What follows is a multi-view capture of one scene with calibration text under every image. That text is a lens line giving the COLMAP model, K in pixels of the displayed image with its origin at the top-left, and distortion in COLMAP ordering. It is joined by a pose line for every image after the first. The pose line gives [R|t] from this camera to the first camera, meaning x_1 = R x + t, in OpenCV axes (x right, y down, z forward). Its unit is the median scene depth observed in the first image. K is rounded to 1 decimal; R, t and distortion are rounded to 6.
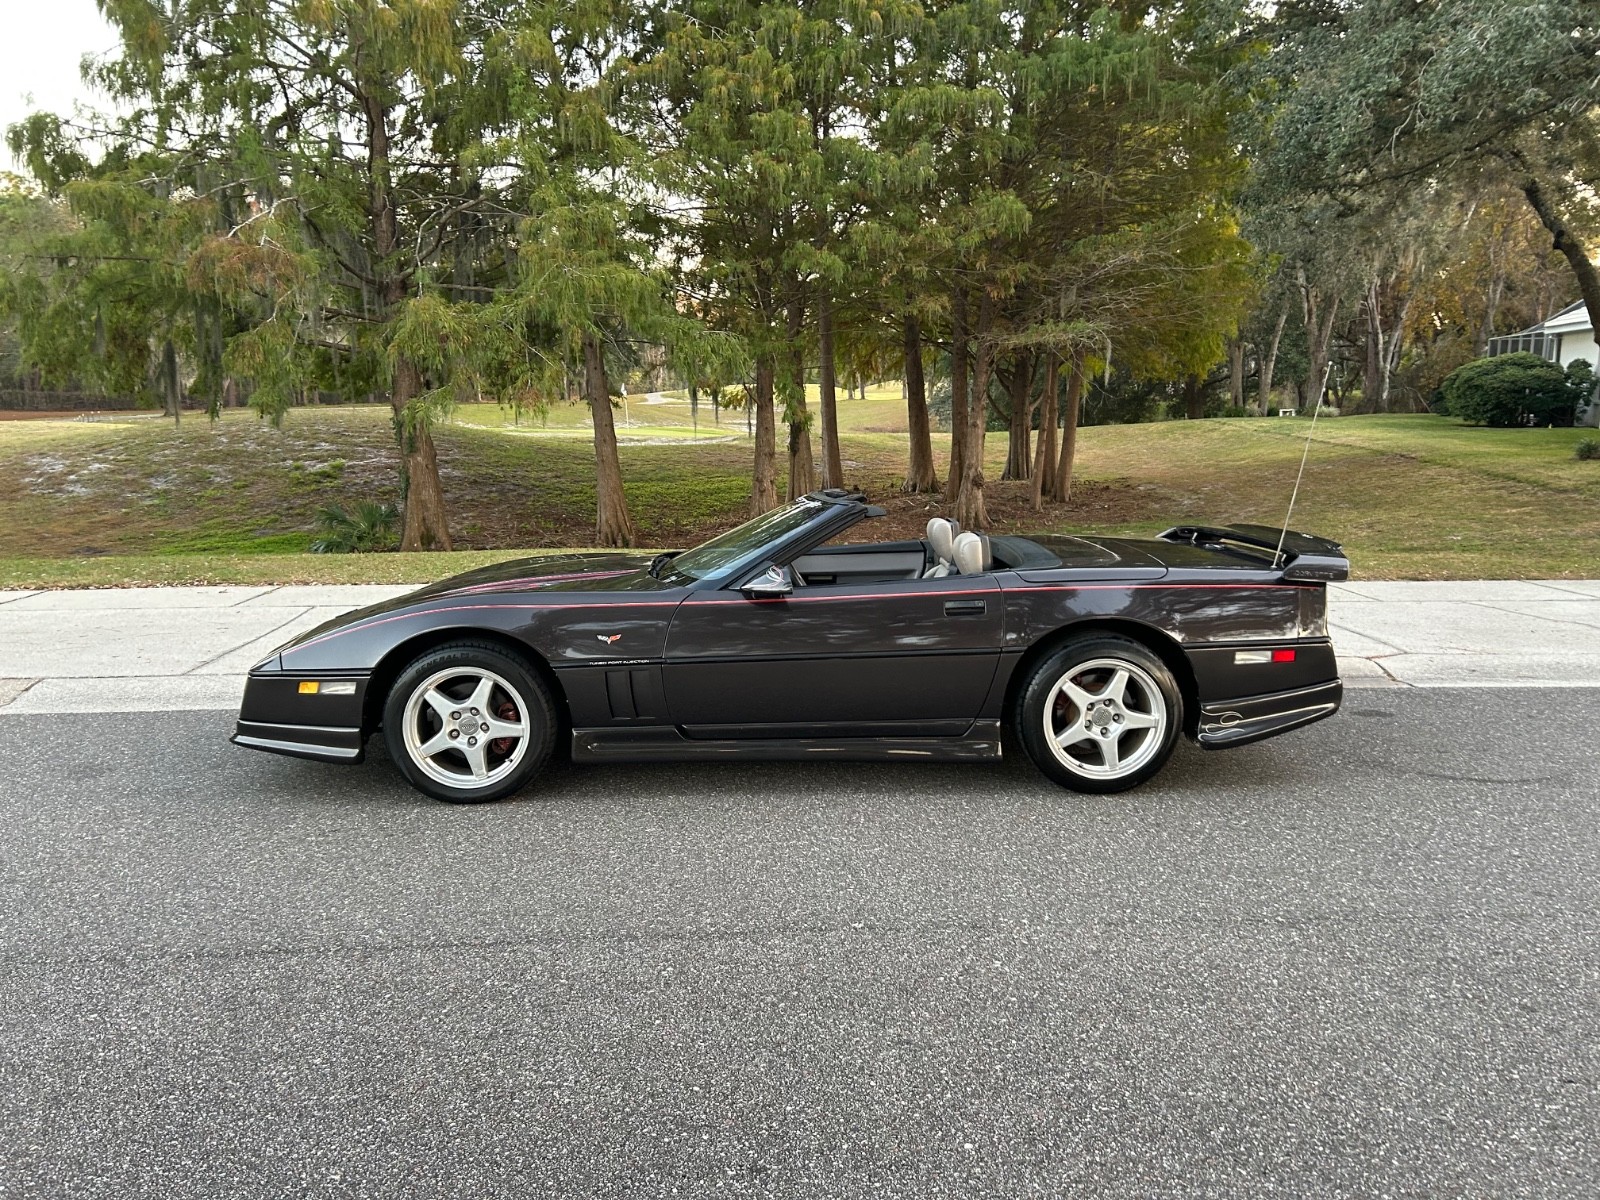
lens RADIAL K [[1210.2, 0, 796.1], [0, 1210.2, 592.6], [0, 0, 1]] dist [0.042696, -0.041675]
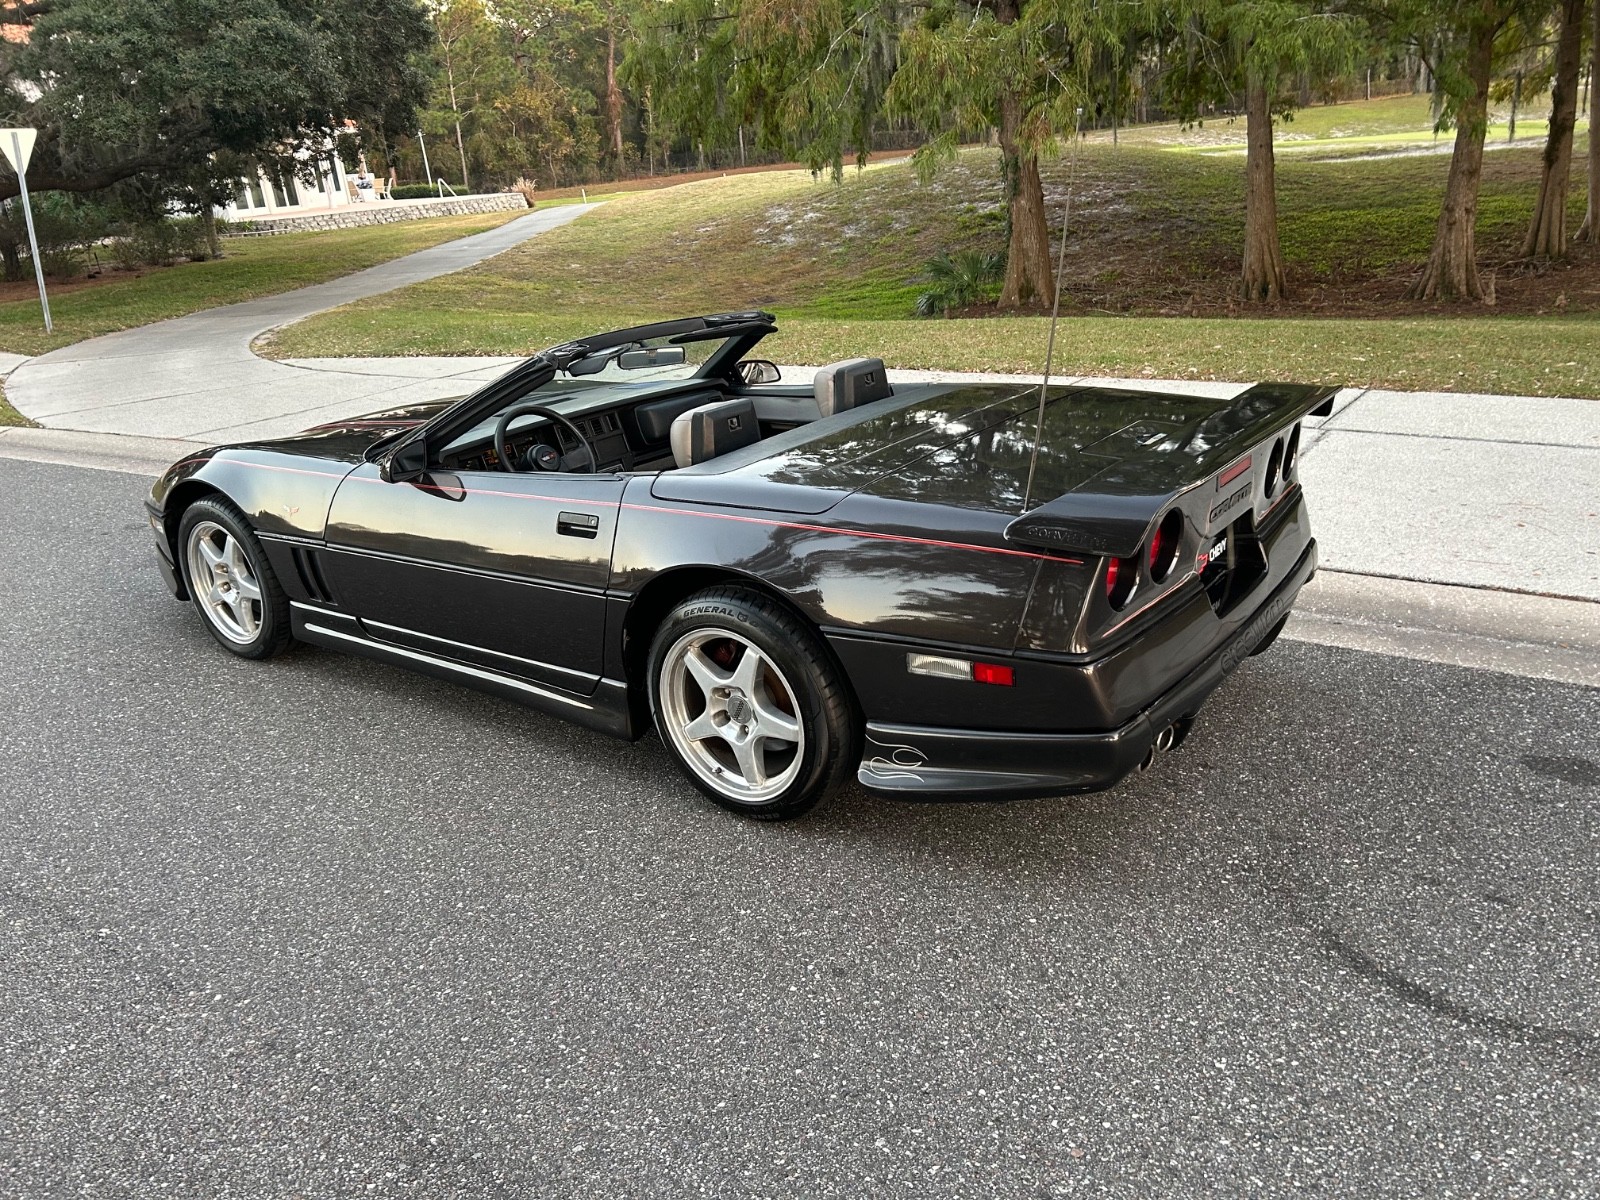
lens RADIAL K [[1210.3, 0, 791.9], [0, 1210.3, 602.5], [0, 0, 1]] dist [0.043040, -0.040669]
pose [[0.784483, 0.160114, -0.599124, 0.205831], [-0.020243, 0.972192, 0.233309, -0.033848], [0.619820, -0.170899, 0.765909, 0.163672]]
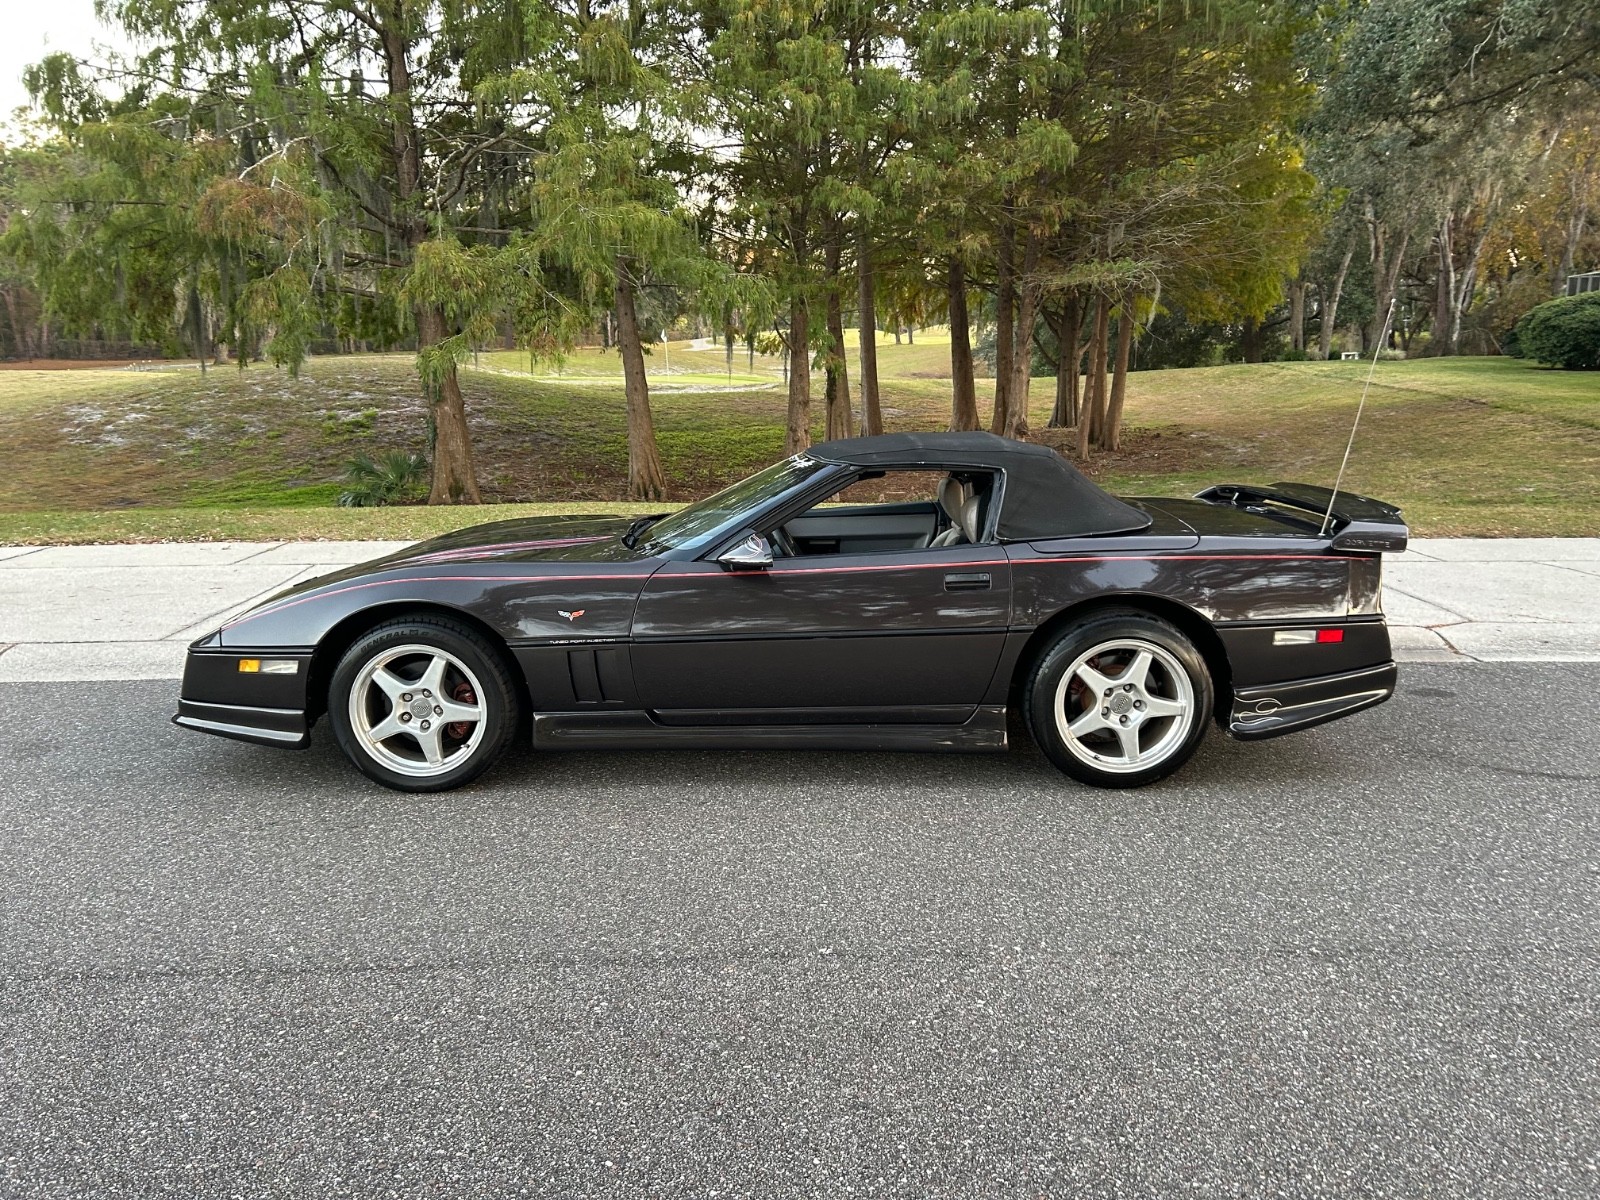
lens RADIAL K [[1210.3, 0, 791.9], [0, 1210.3, 602.5], [0, 0, 1]] dist [0.043040, -0.040669]
pose [[0.999074, 0.003876, -0.042857, 0.014903], [-0.001681, 0.998690, 0.051137, -0.005396], [0.042999, -0.051018, 0.997772, 0.031630]]
